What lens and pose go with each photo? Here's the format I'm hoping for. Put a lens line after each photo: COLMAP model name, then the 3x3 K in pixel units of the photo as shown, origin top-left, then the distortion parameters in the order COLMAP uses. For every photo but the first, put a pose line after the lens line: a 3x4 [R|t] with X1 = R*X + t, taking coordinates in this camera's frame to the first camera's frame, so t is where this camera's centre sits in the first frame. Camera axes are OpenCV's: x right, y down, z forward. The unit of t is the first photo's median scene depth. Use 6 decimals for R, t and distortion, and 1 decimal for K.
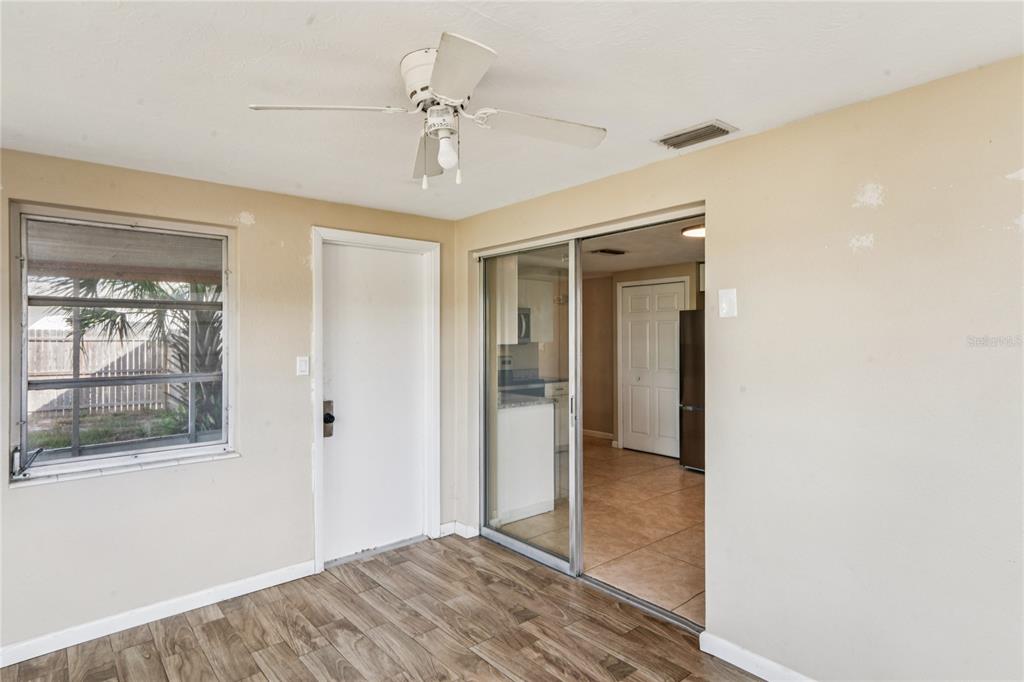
lens RADIAL K [[543.8, 0, 512.0], [0, 543.8, 341.0], [0, 0, 1]] dist [-0.001202, -0.000532]
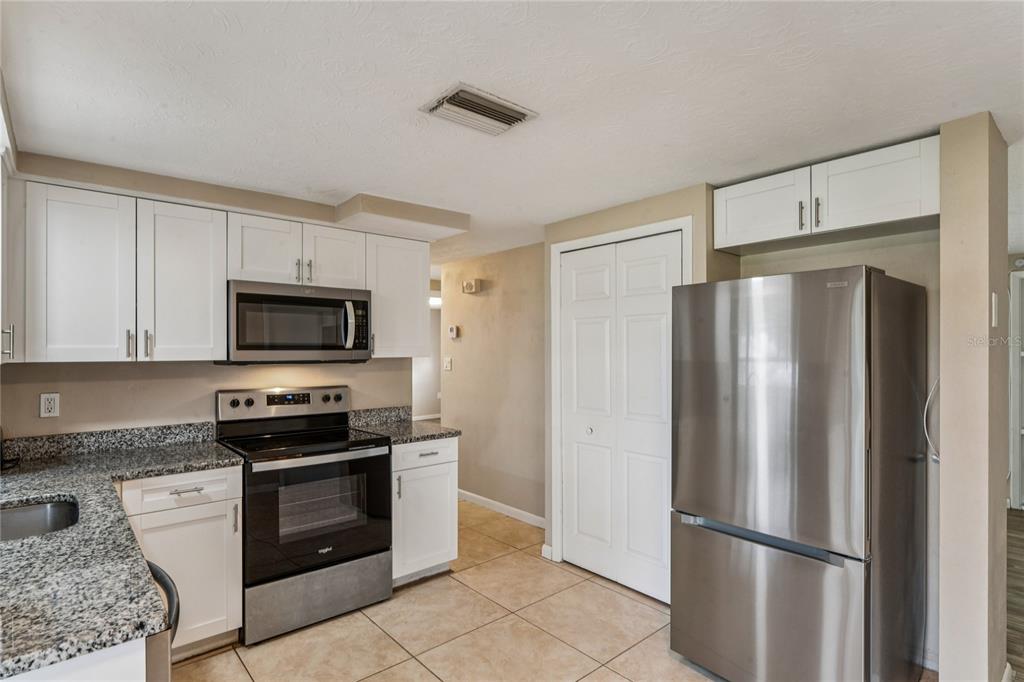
lens RADIAL K [[515.6, 0, 500.9], [0, 515.6, 350.9], [0, 0, 1]] dist [-0.001406, -0.000006]
pose [[0.999965, 0.002608, -0.007961, 0.153379], [-0.002614, 0.999996, -0.000760, -0.004599], [0.007959, 0.000780, 0.999968, 0.516076]]
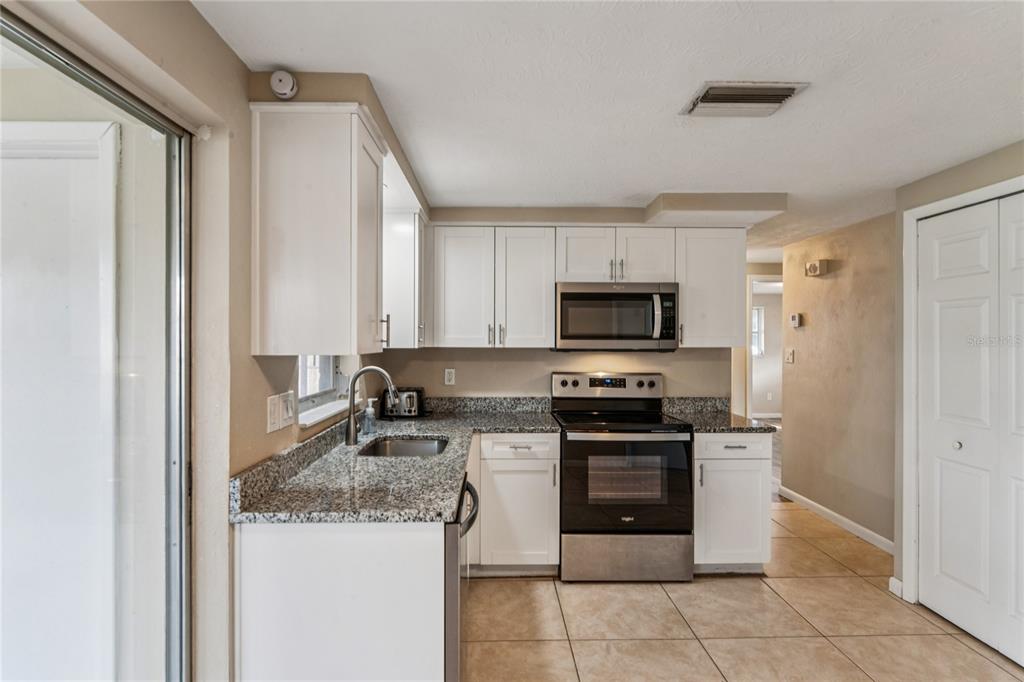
lens RADIAL K [[520.3, 0, 512.0], [0, 520.3, 341.0], [0, 0, 1]] dist [-0.000590, -0.000235]
pose [[0.776192, 0.007928, -0.630447, 0.218873], [-0.007644, 0.999966, 0.003165, -0.004735], [0.630450, 0.002362, 0.776226, 0.501924]]
